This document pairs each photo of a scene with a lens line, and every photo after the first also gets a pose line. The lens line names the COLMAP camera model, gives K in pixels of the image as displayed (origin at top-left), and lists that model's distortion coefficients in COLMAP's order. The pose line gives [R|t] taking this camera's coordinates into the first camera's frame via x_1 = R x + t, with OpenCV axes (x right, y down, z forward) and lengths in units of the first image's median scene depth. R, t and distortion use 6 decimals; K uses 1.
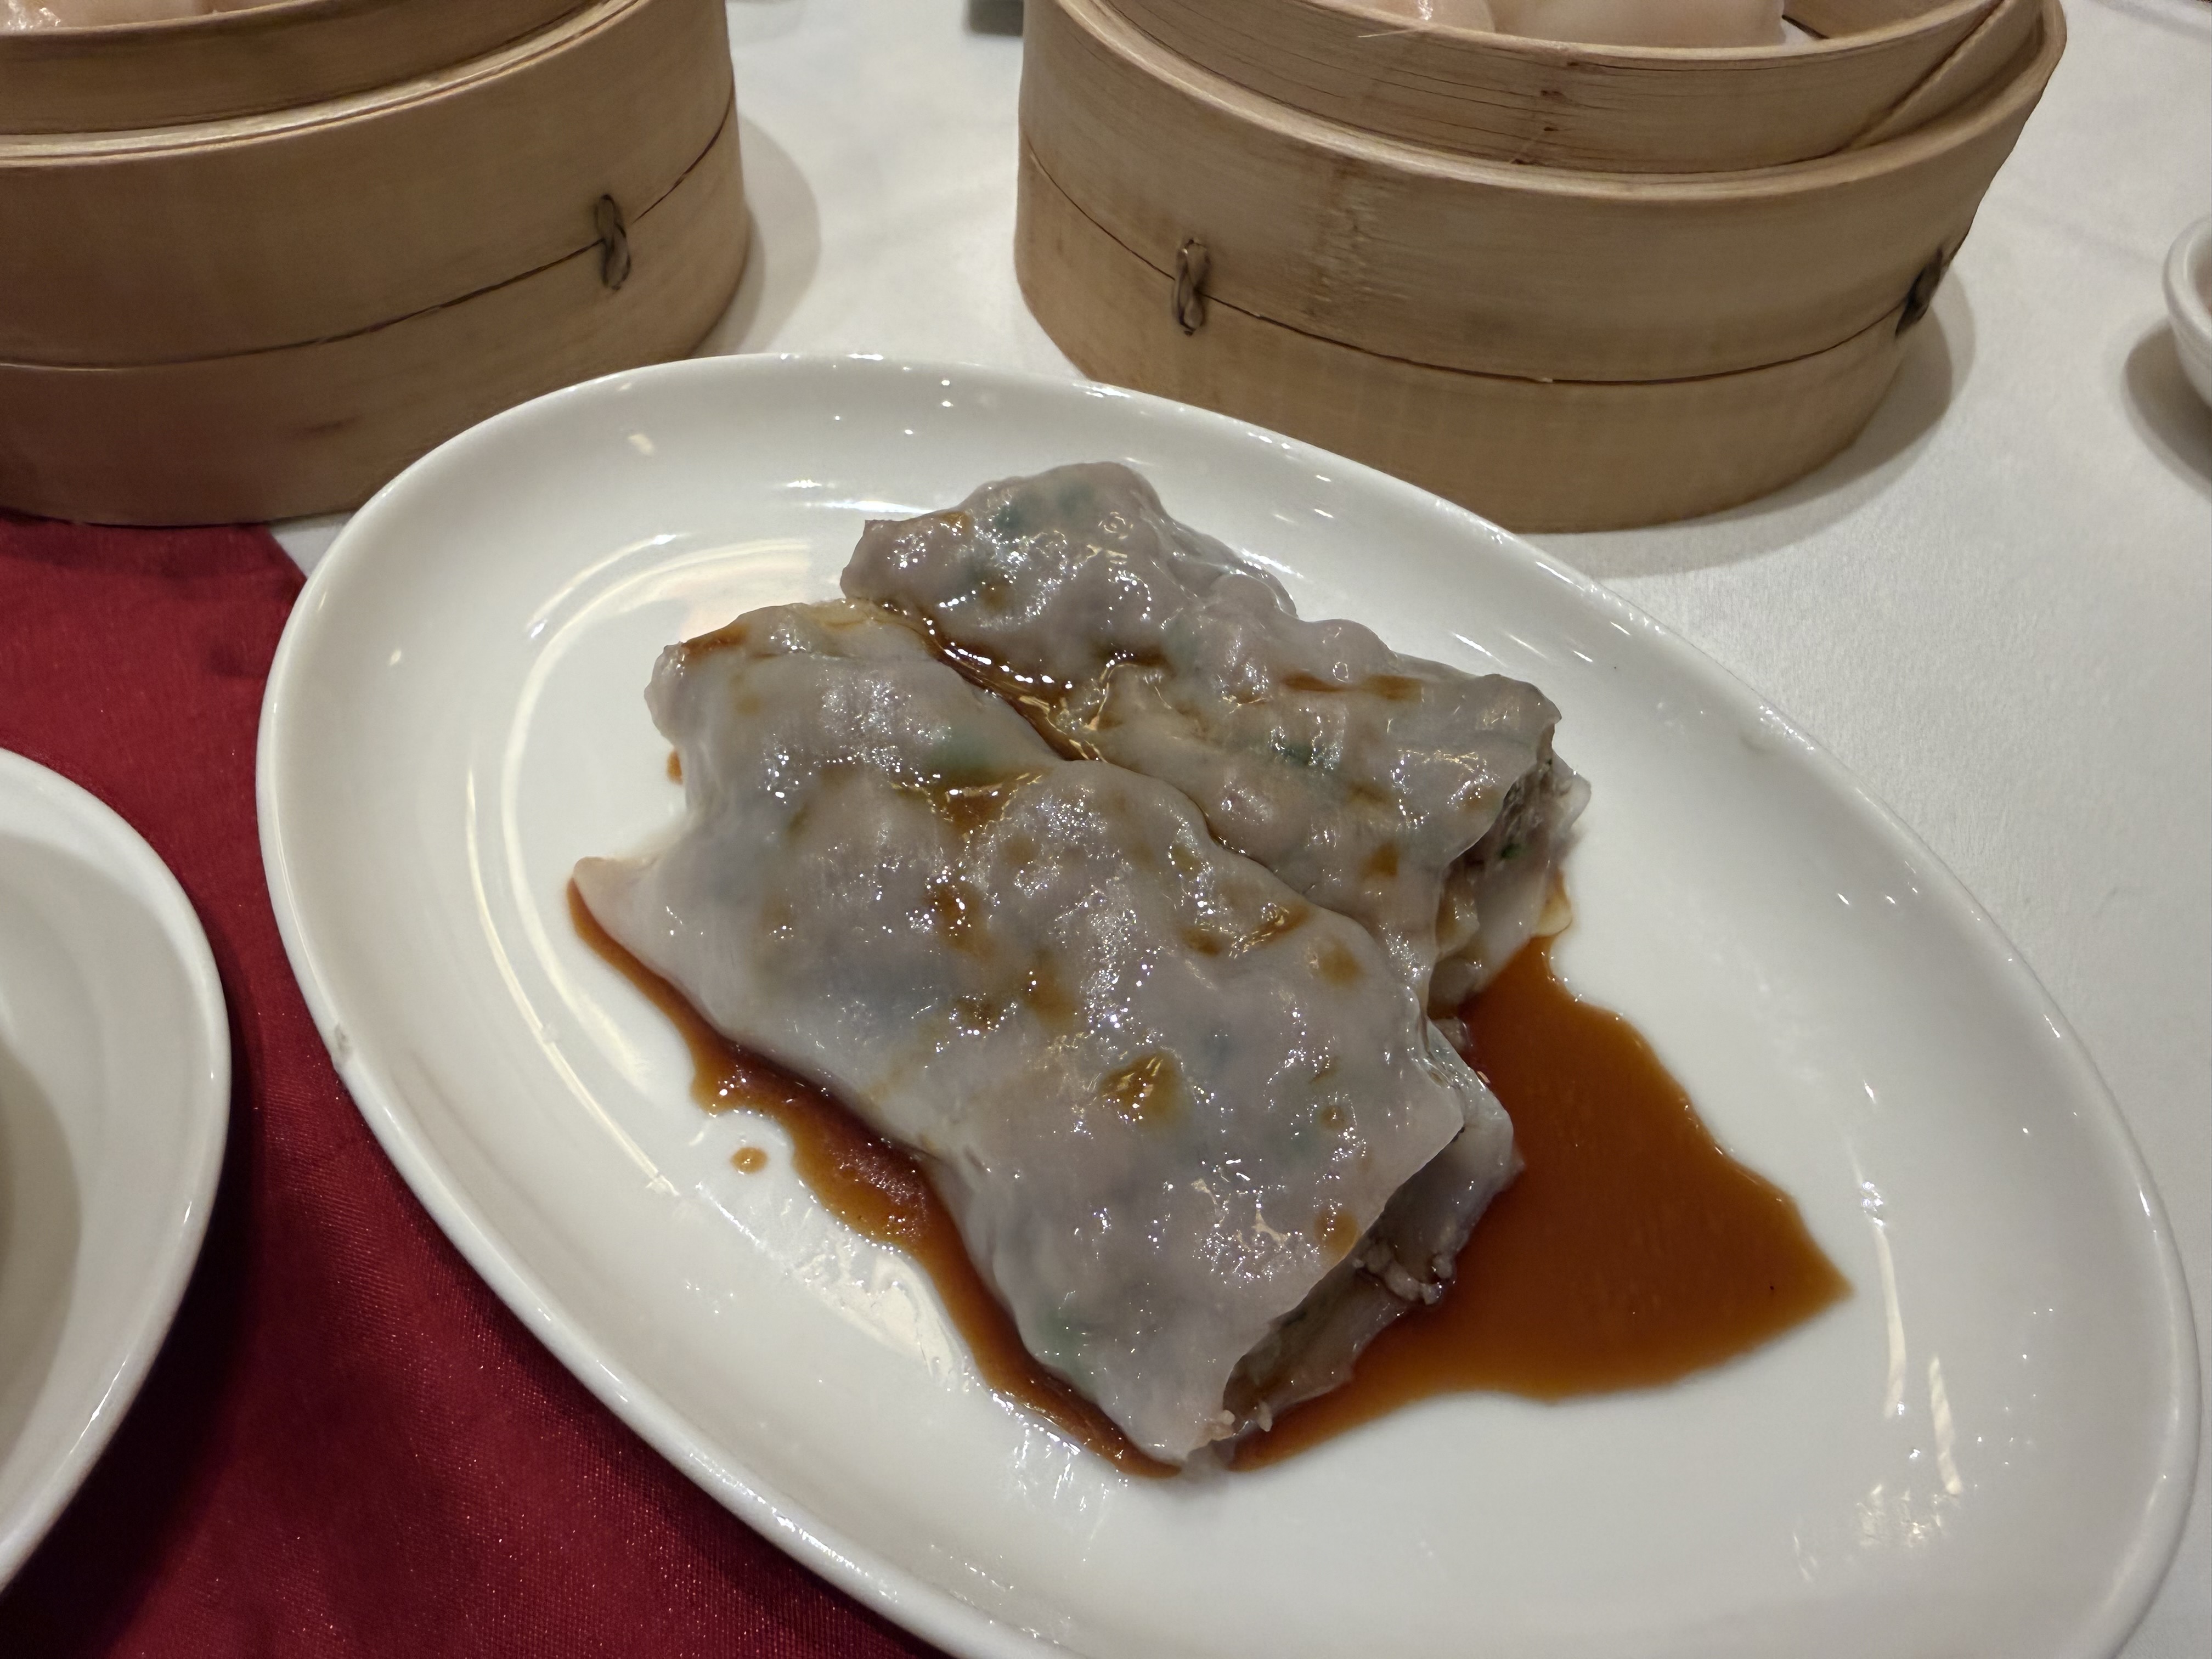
lens RADIAL K [[1870.7, 0, 1106.0], [0, 1870.7, 829.5], [0, 0, 1]] dist [-0.007419, -0.009933]
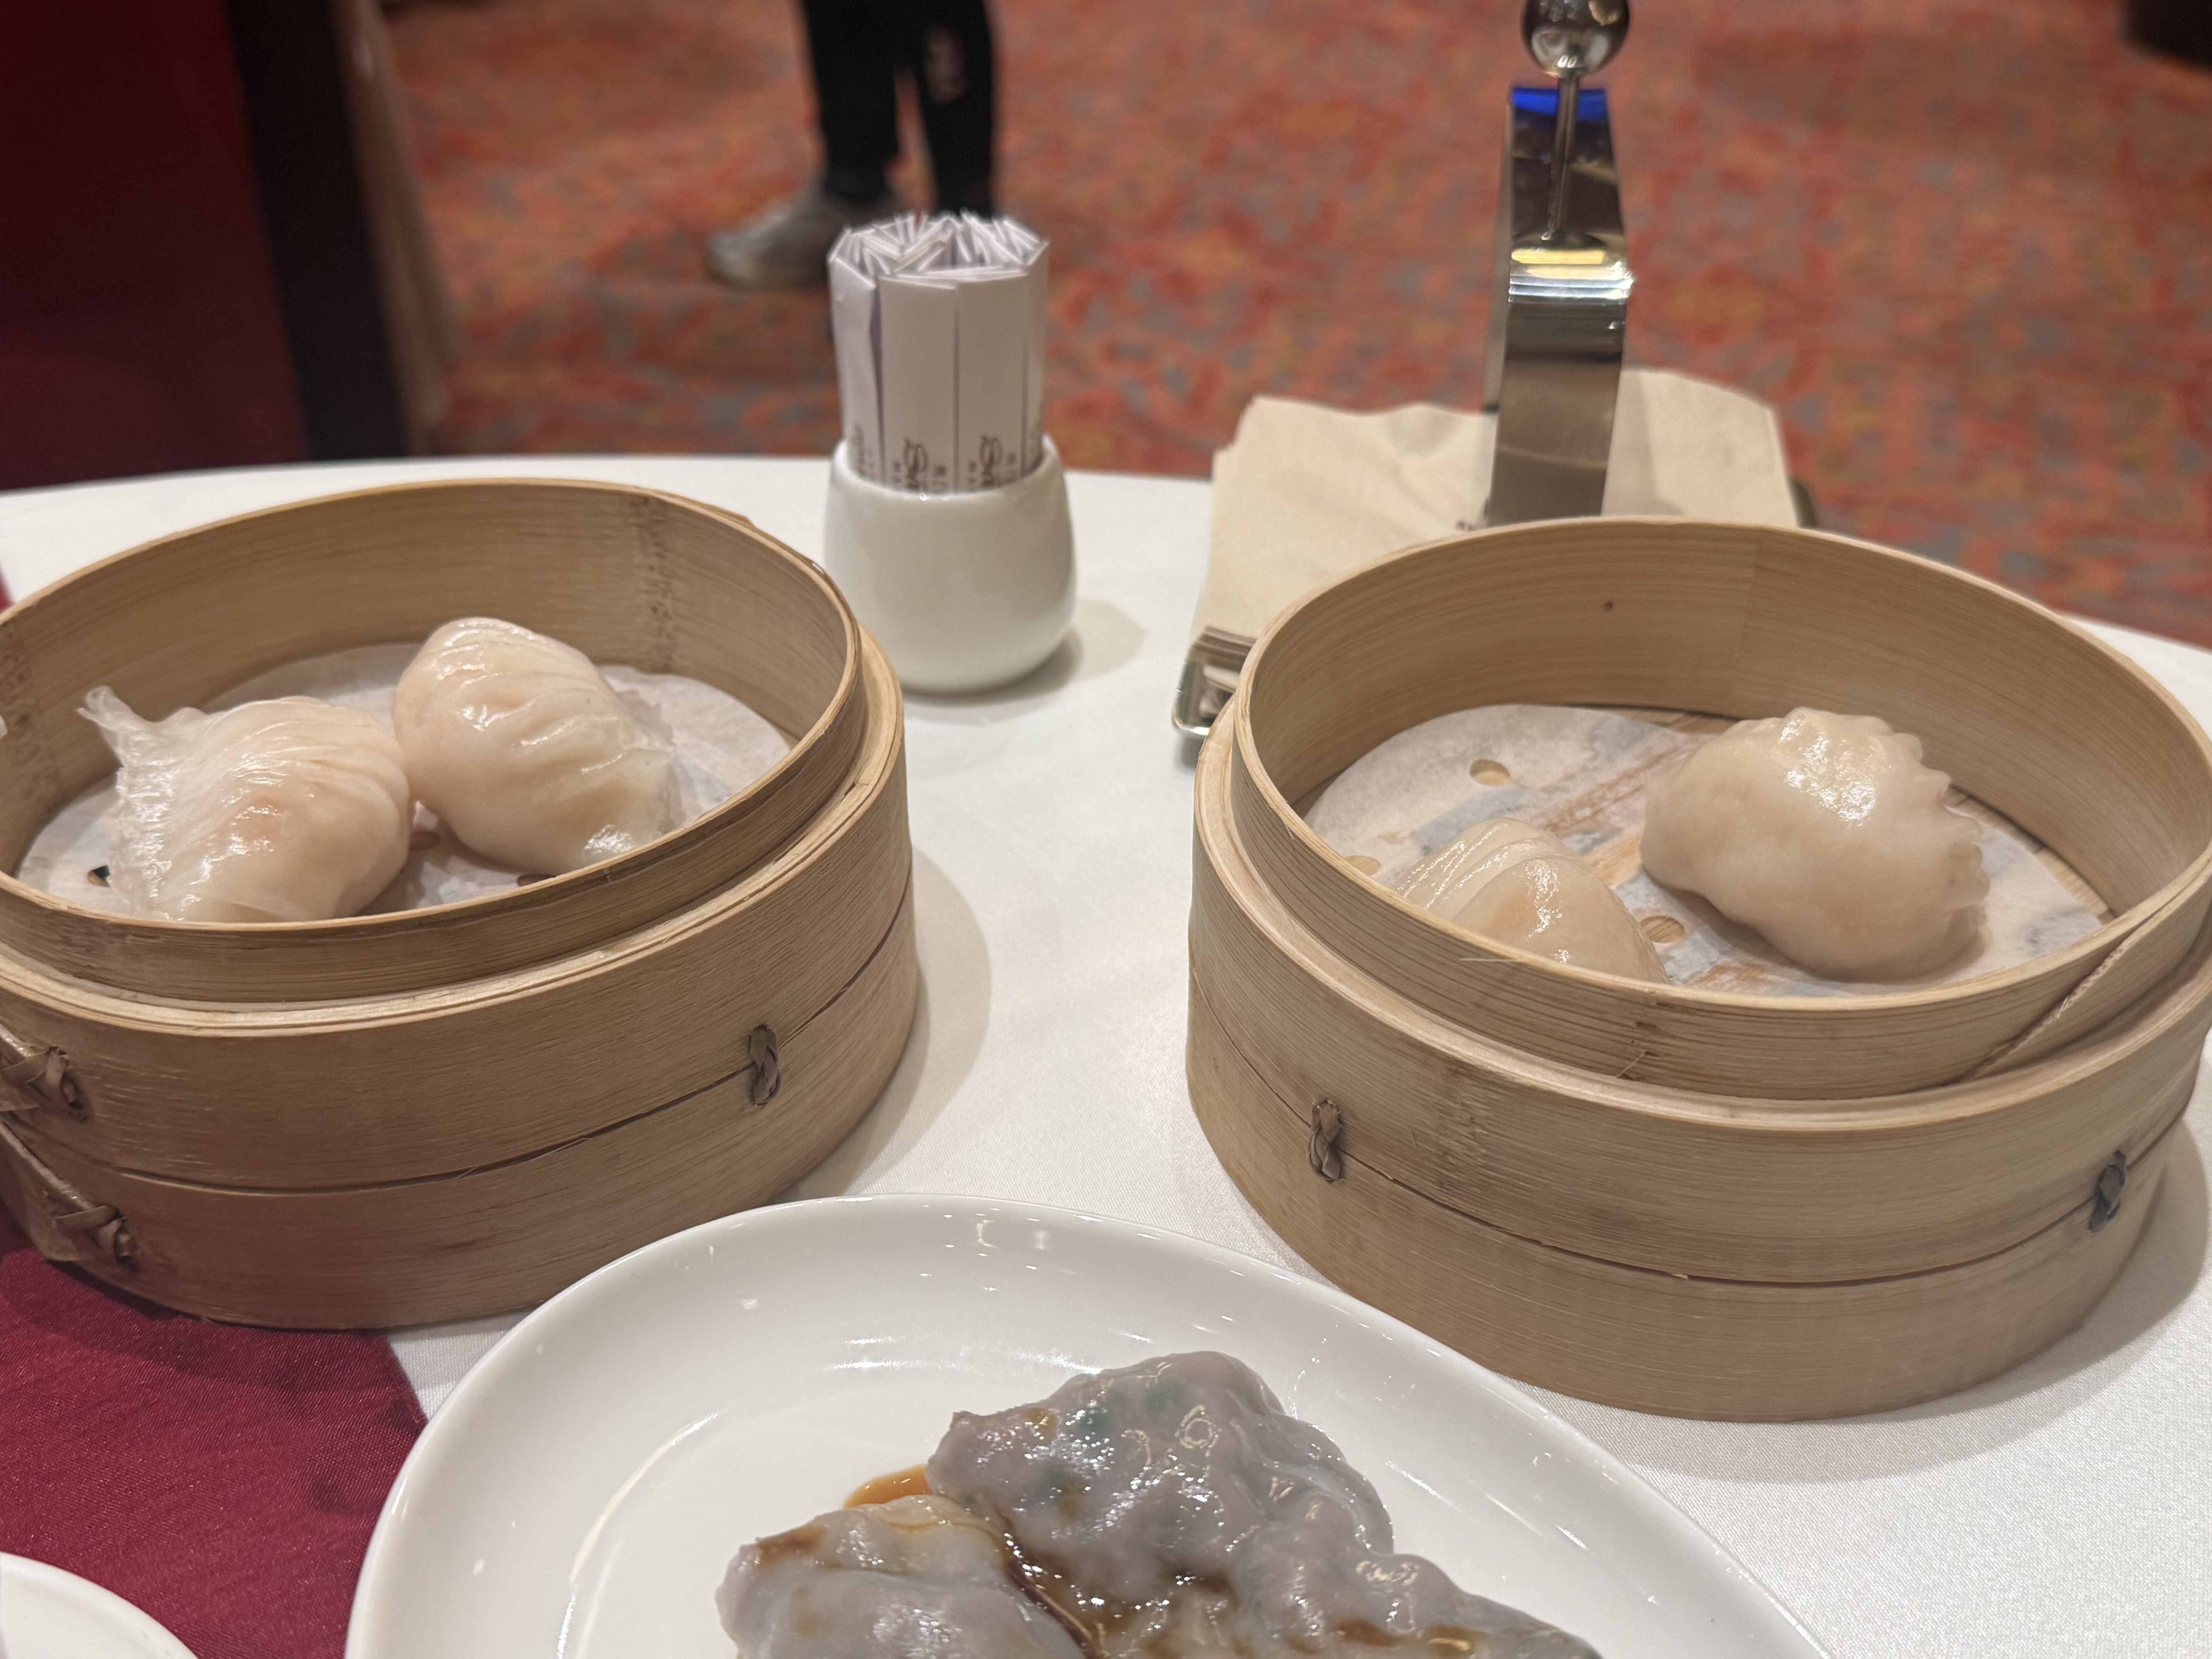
lens RADIAL K [[2371.6, 0, 1106.0], [0, 2371.6, 829.5], [0, 0, 1]] dist [0.160246, -0.475889]
pose [[0.990778, 0.031891, -0.131688, 0.102942], [-0.069545, 0.953809, -0.292254, -0.082590], [0.116285, 0.298717, 0.947231, -0.288042]]
